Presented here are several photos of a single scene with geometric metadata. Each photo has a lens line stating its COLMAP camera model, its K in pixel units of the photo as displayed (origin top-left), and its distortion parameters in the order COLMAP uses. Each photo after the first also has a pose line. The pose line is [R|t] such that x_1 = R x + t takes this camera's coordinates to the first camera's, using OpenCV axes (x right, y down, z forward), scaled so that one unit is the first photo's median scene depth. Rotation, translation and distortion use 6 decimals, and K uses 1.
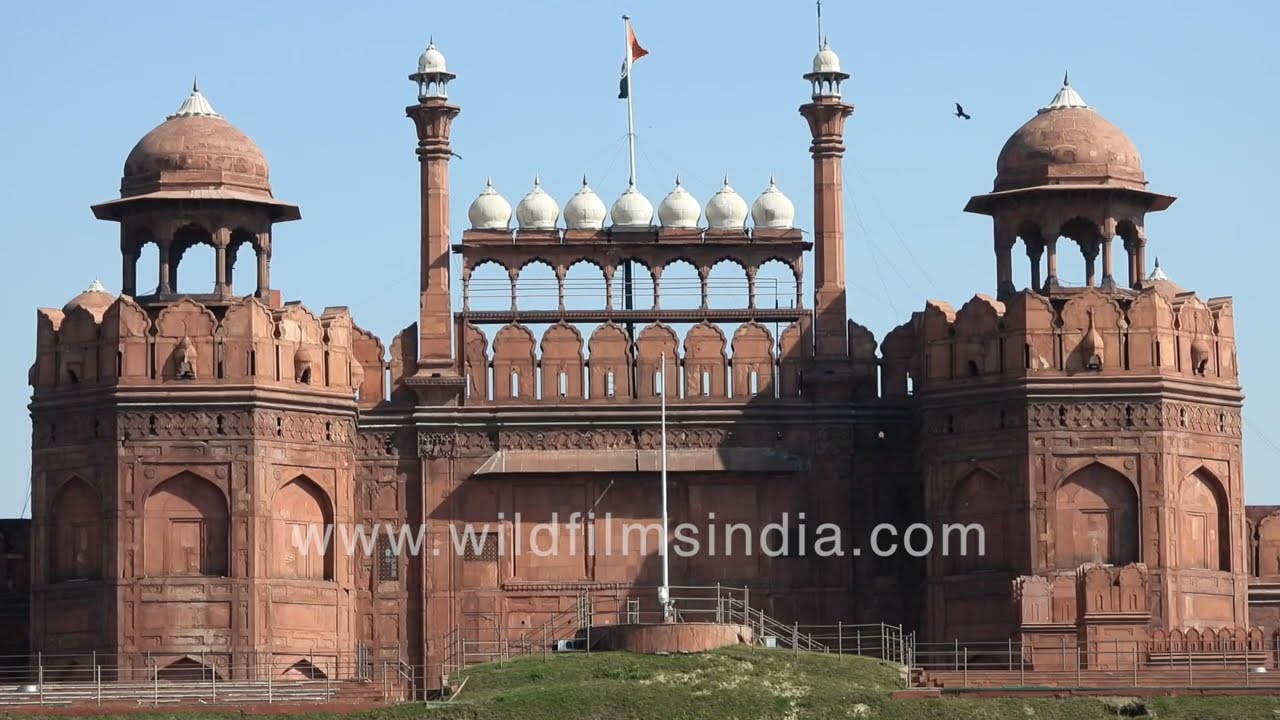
lens RADIAL K [[4945.3, 0, 640.3], [0, 4945.3, 360.4], [0, 0, 1]] dist [-0.218884, -3.150646]
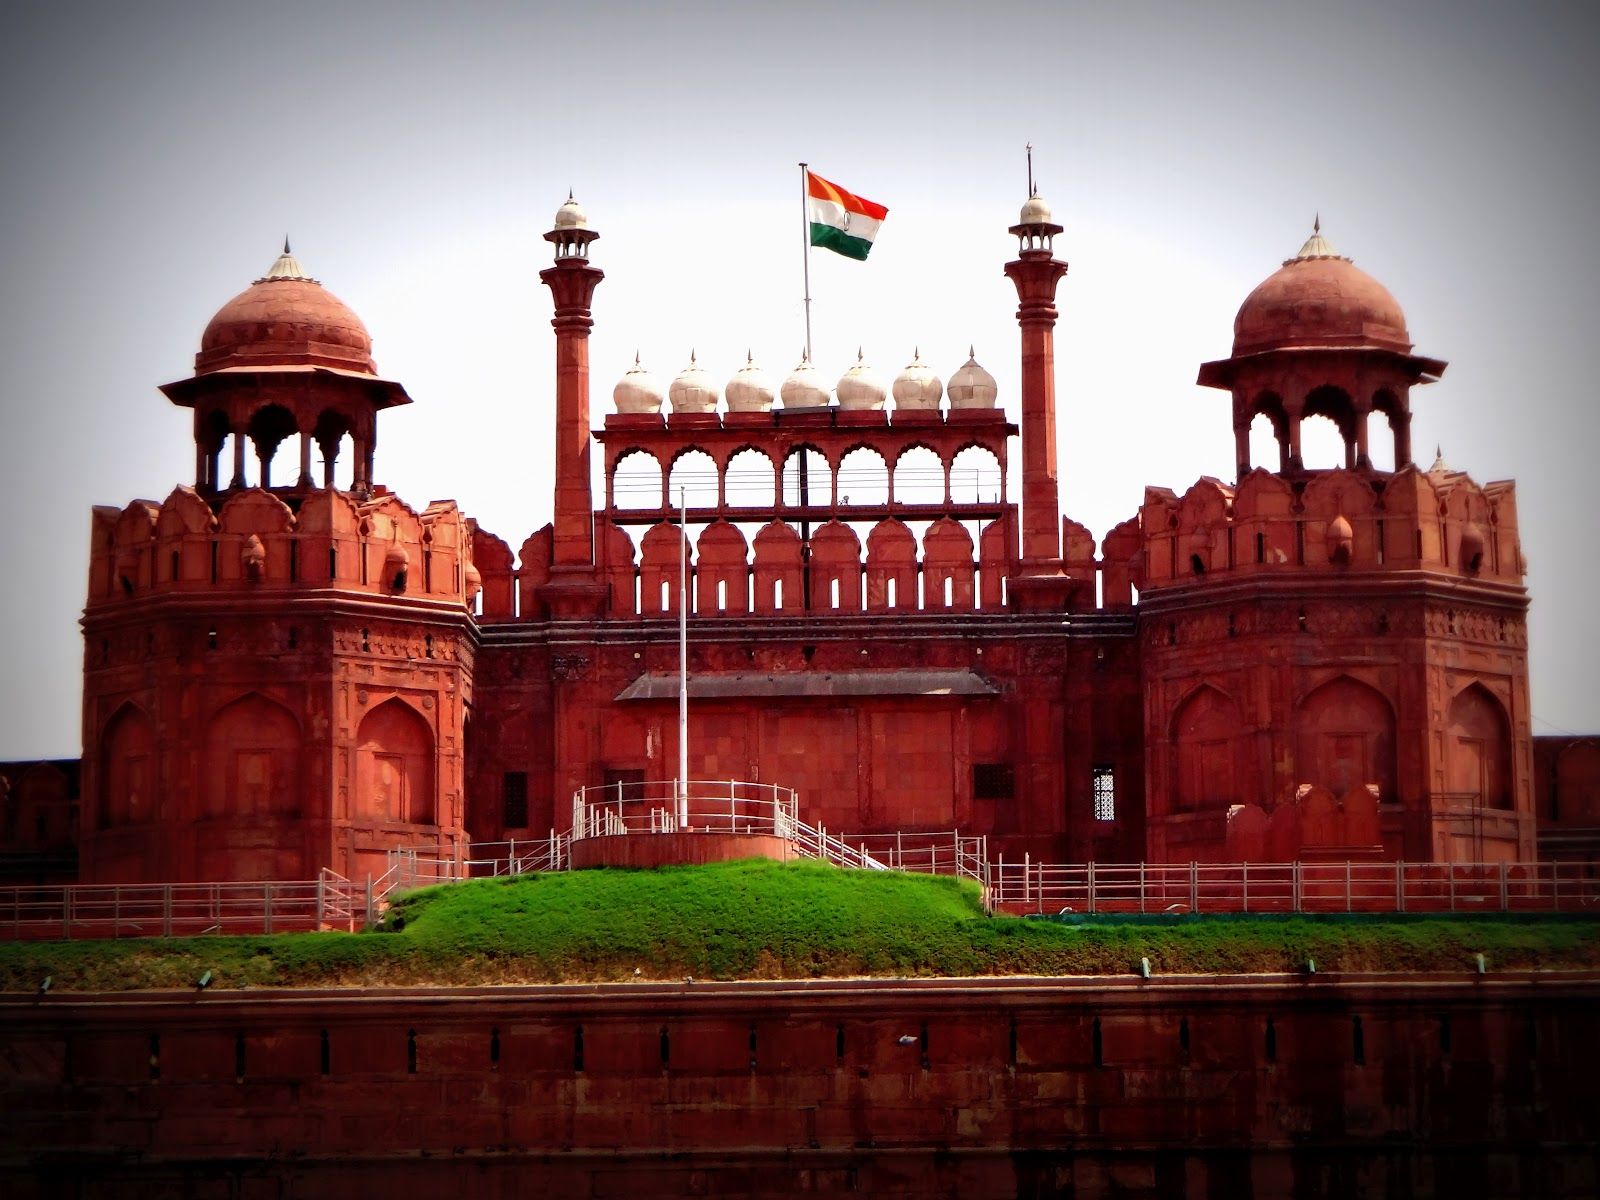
lens RADIAL K [[4645.4, 0, 800.1], [0, 4645.4, 767.9], [0, 0, 1]] dist [-0.339182, 0.009663]
pose [[0.996880, -0.005383, -0.078751, 0.061286], [0.006257, 0.999921, 0.010861, 0.026608], [0.078687, -0.011320, 0.996835, 0.217345]]
